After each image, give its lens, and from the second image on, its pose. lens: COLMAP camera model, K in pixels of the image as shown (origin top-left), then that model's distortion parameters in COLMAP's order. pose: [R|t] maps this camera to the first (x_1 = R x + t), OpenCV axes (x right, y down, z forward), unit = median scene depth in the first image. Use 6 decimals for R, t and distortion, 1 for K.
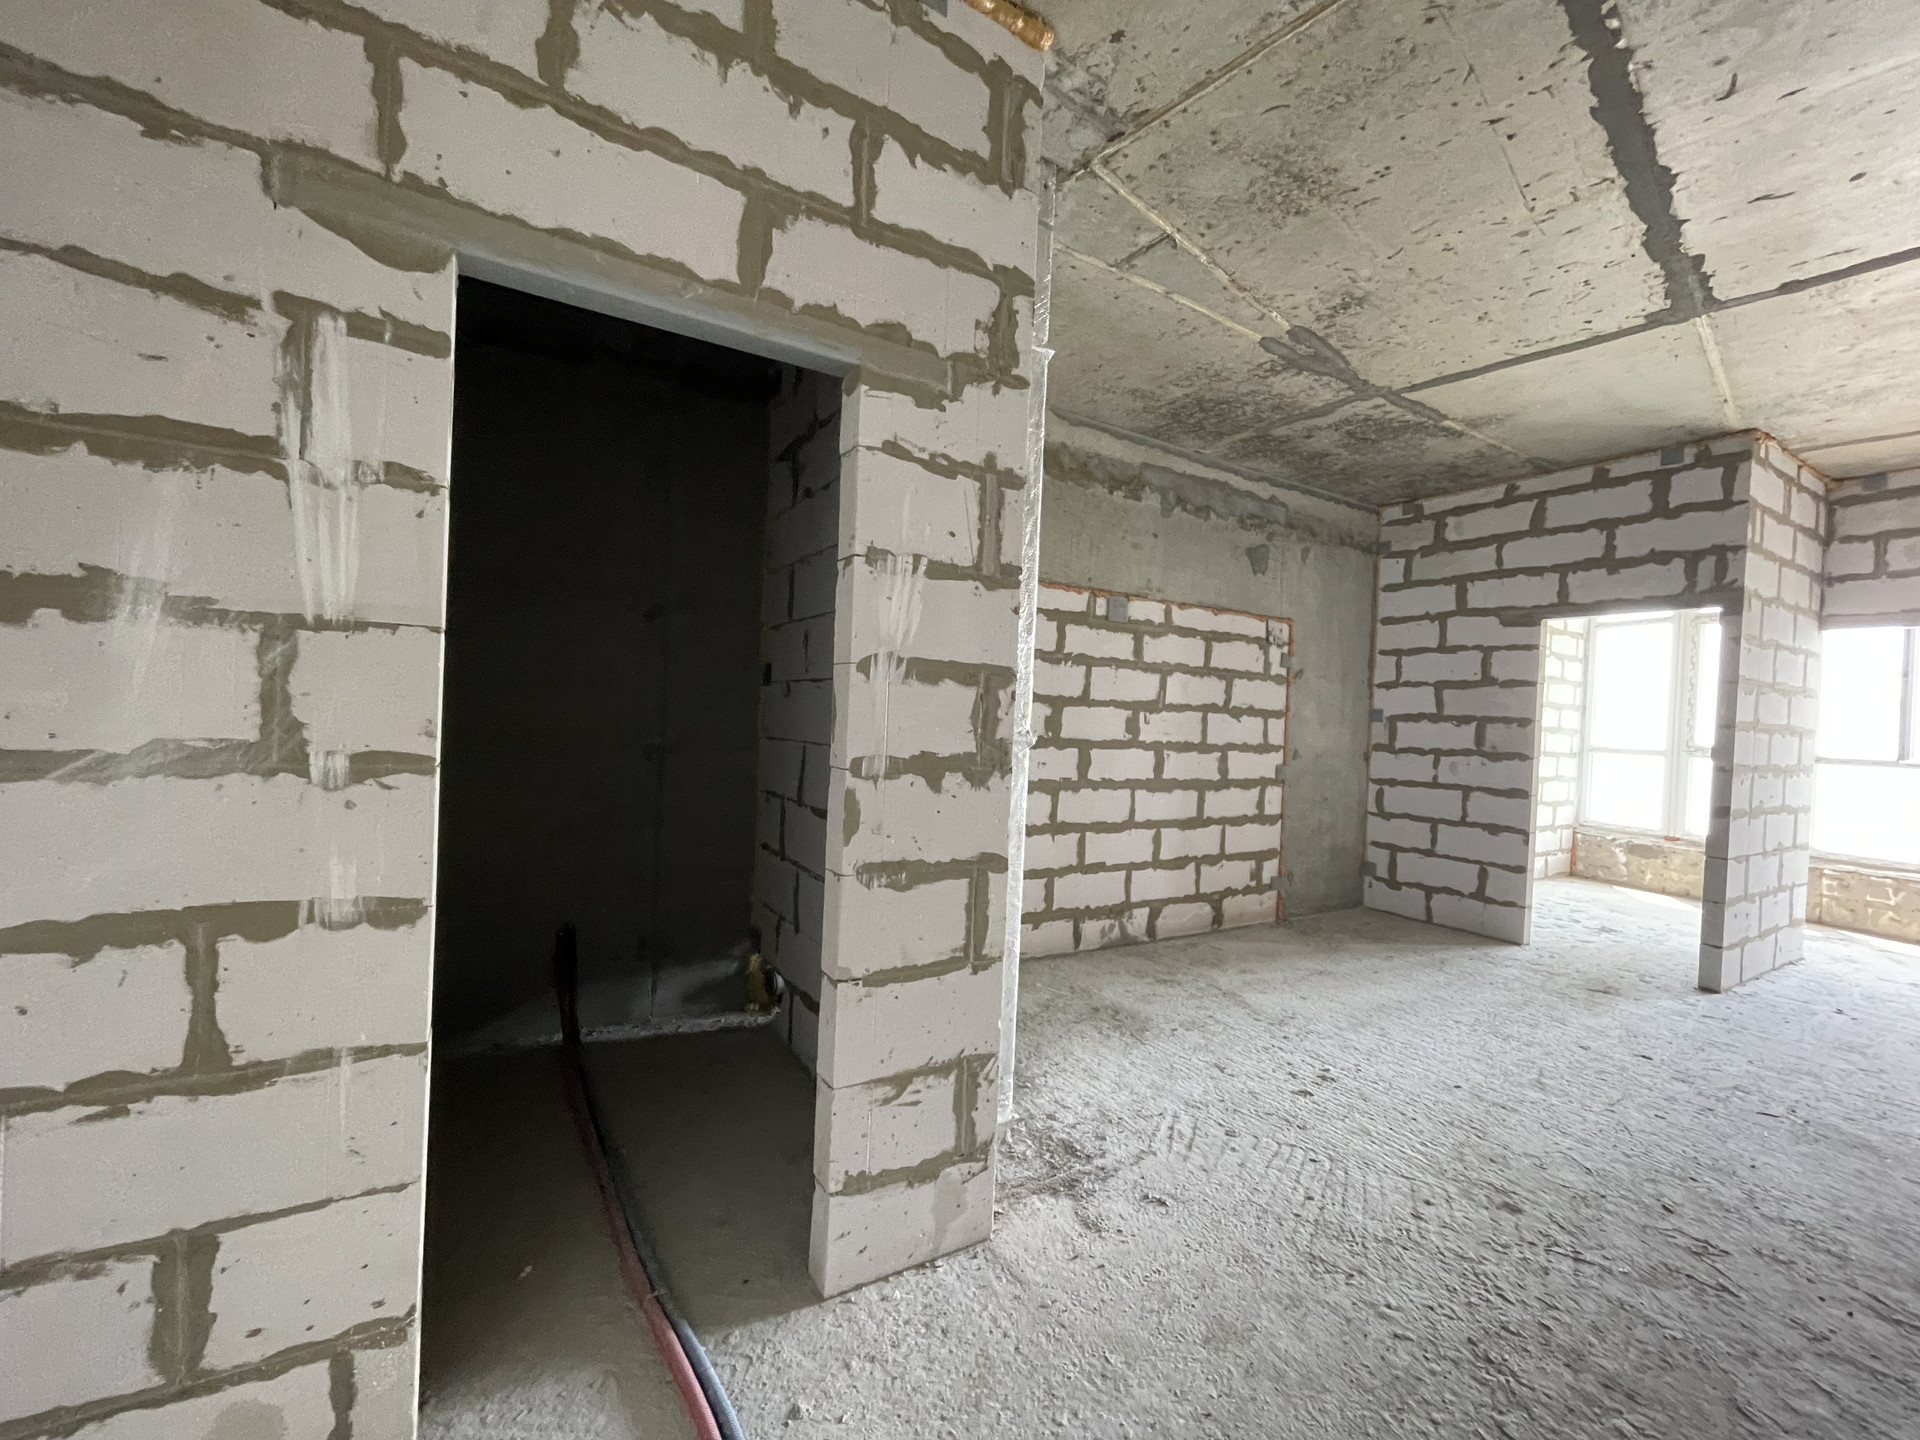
lens RADIAL K [[779.4, 0, 960.6], [0, 779.4, 727.5], [0, 0, 1]] dist [-0.001642, -0.000515]
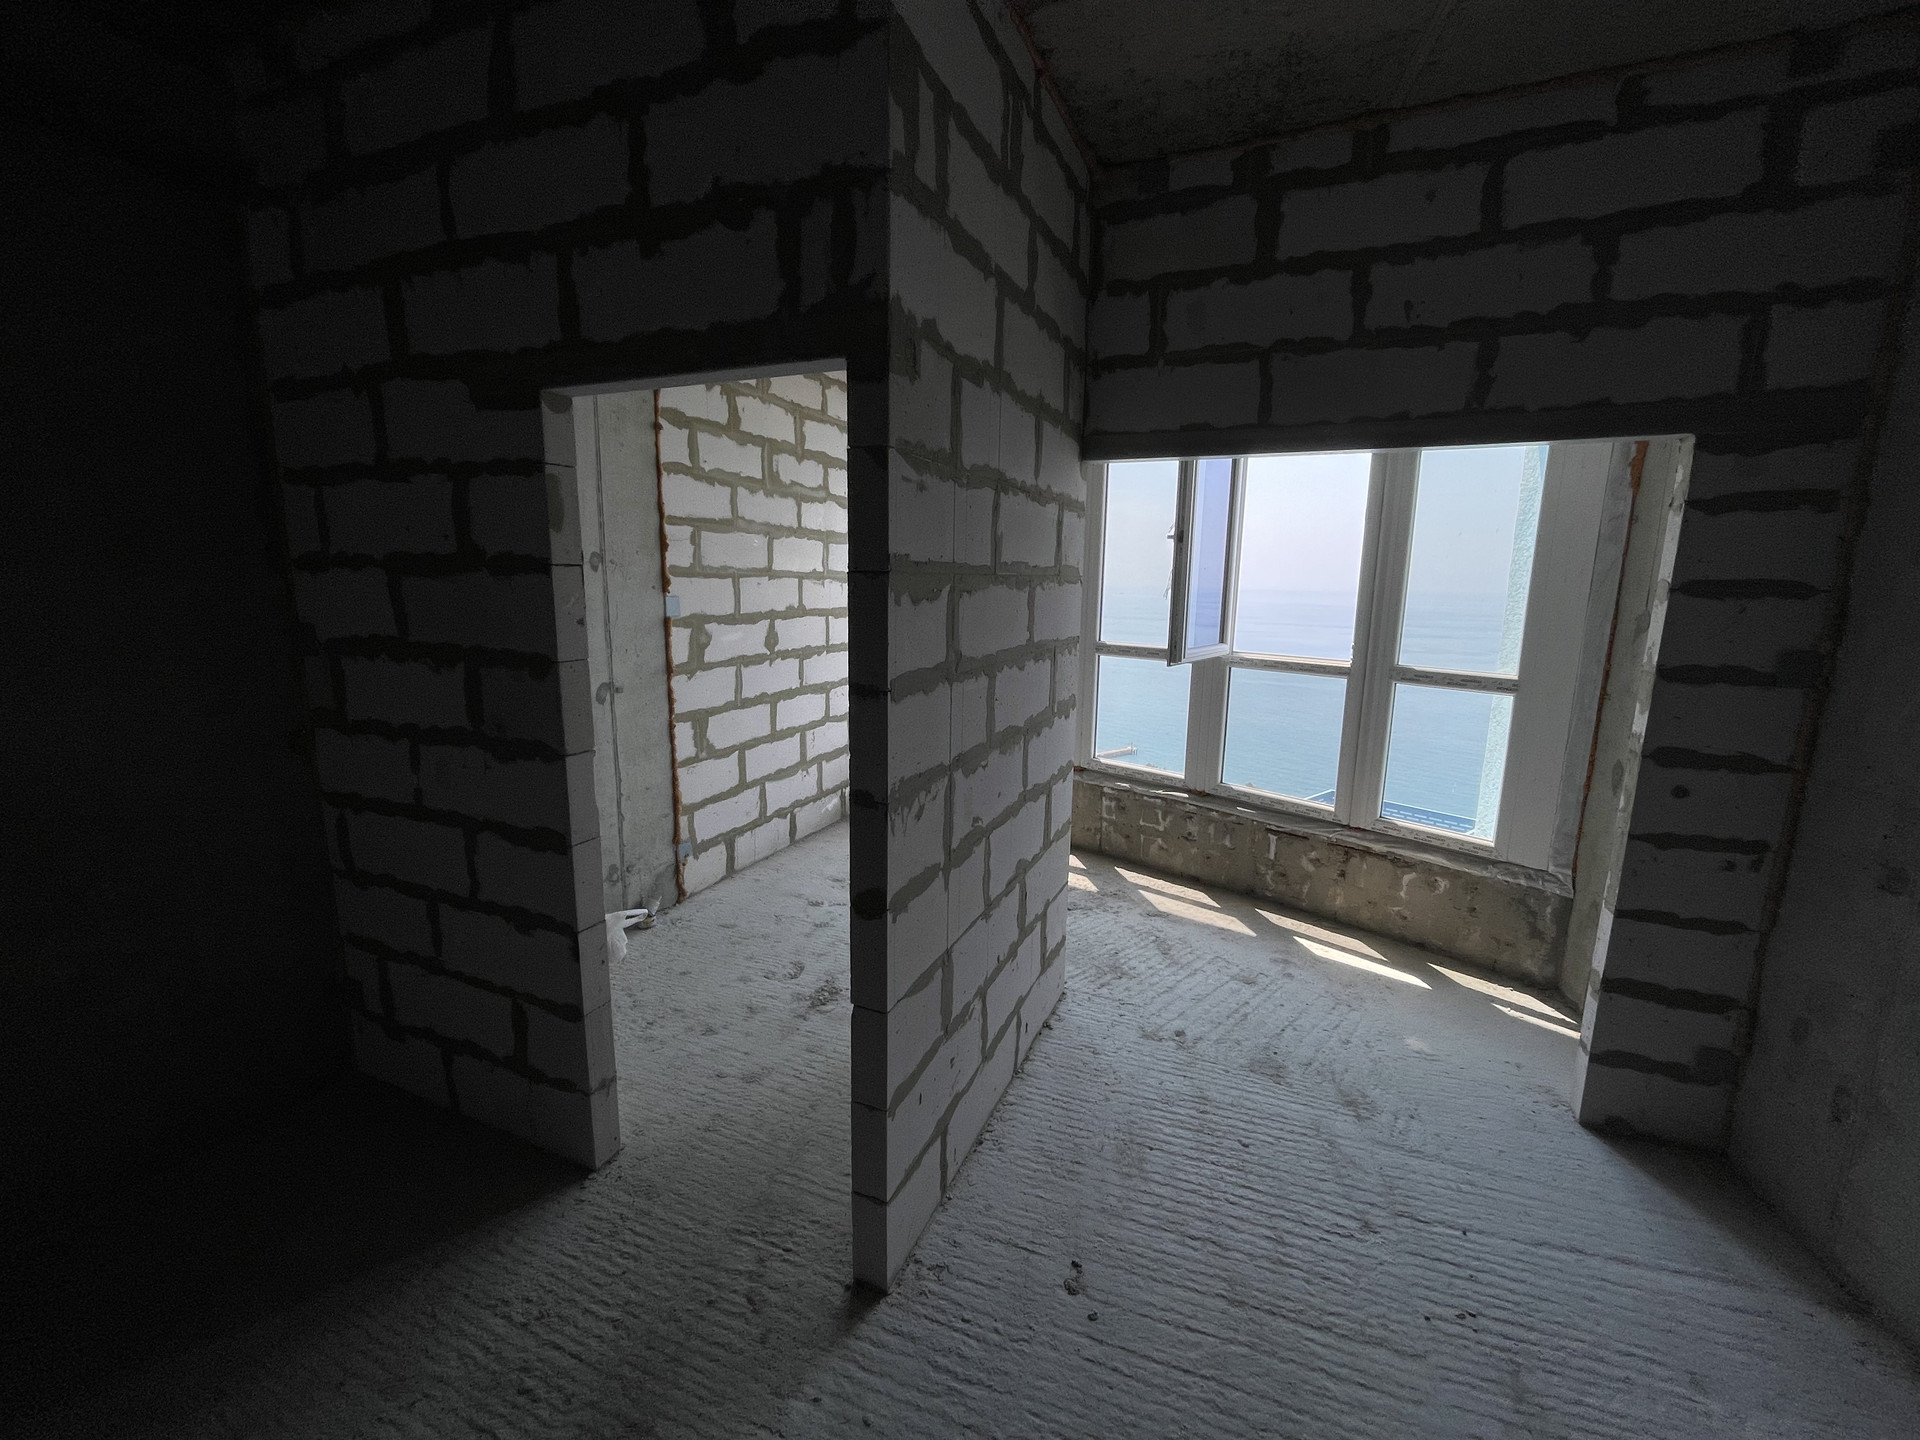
lens RADIAL K [[774.3, 0, 963.0], [0, 774.3, 713.7], [0, 0, 1]] dist [-0.000092, 0.000076]
pose [[0.812953, -0.129974, 0.567640, 1.025131], [0.025697, 0.981831, 0.188010, -0.077810], [-0.581763, -0.138256, 0.801522, 0.851736]]
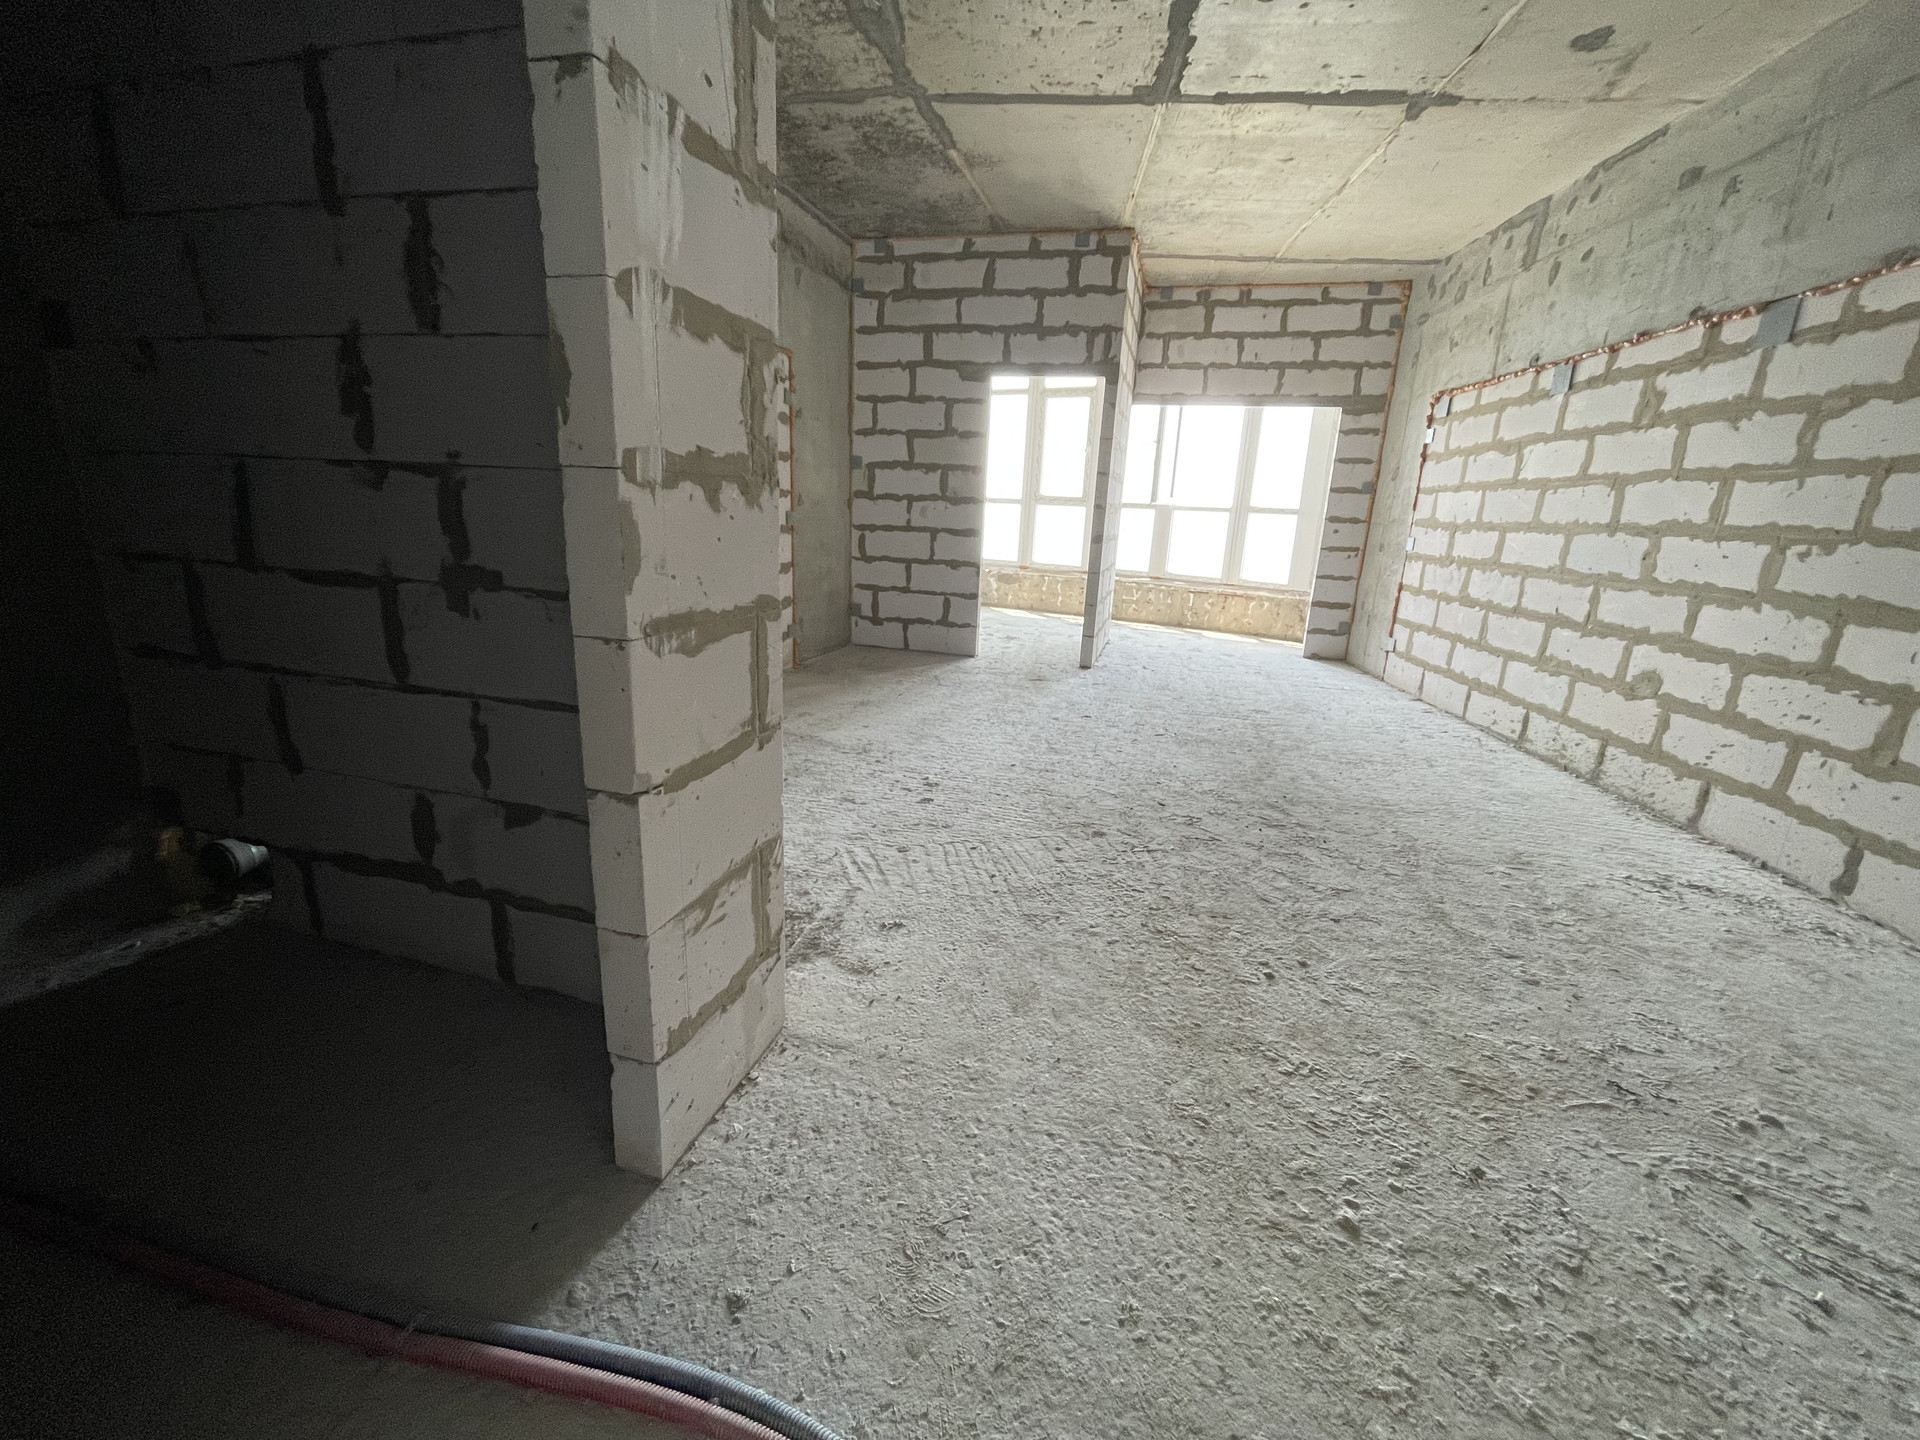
lens RADIAL K [[776.5, 0, 958.6], [0, 776.5, 712.9], [0, 0, 1]] dist [0.008264, -0.014564]
pose [[0.728572, -0.183774, 0.659856, -0.209173], [-0.005795, 0.961648, 0.274224, 0.037367], [-0.684944, -0.203616, 0.699565, 0.188397]]
